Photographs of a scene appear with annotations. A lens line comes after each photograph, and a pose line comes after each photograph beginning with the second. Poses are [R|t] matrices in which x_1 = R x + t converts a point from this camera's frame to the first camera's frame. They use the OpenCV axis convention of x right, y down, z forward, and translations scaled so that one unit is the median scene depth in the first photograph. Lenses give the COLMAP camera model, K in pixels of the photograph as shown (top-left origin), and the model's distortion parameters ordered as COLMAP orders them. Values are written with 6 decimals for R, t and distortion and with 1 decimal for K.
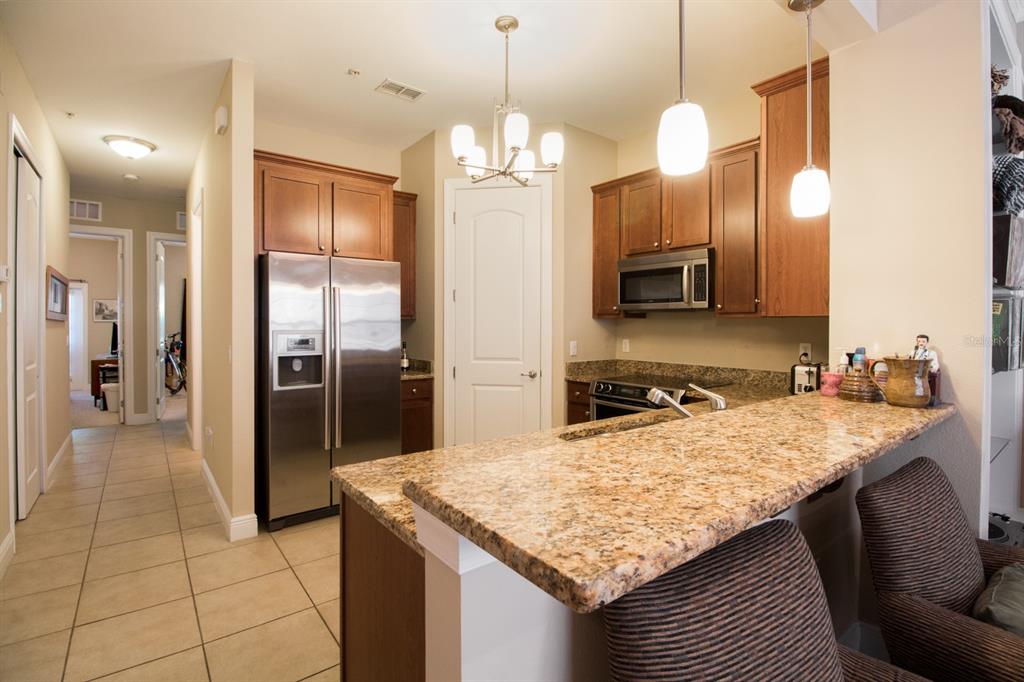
lens RADIAL K [[479.9, 0, 508.8], [0, 479.9, 328.9], [0, 0, 1]] dist [-0.000240, -0.000048]
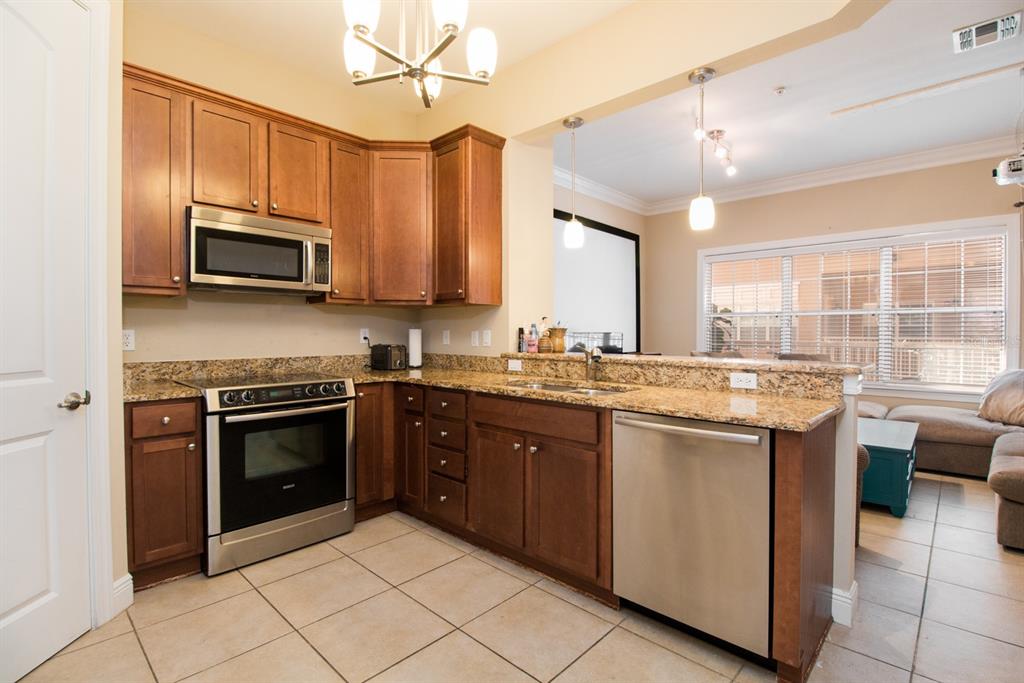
lens RADIAL K [[479.9, 0, 508.8], [0, 479.9, 329.4], [0, 0, 1]] dist [-0.000240, -0.000048]
pose [[-0.151048, 0.003476, 0.988520, -0.535997], [0.009969, 0.999948, -0.001993, 0.033888], [-0.988476, 0.009553, -0.151075, 0.747801]]
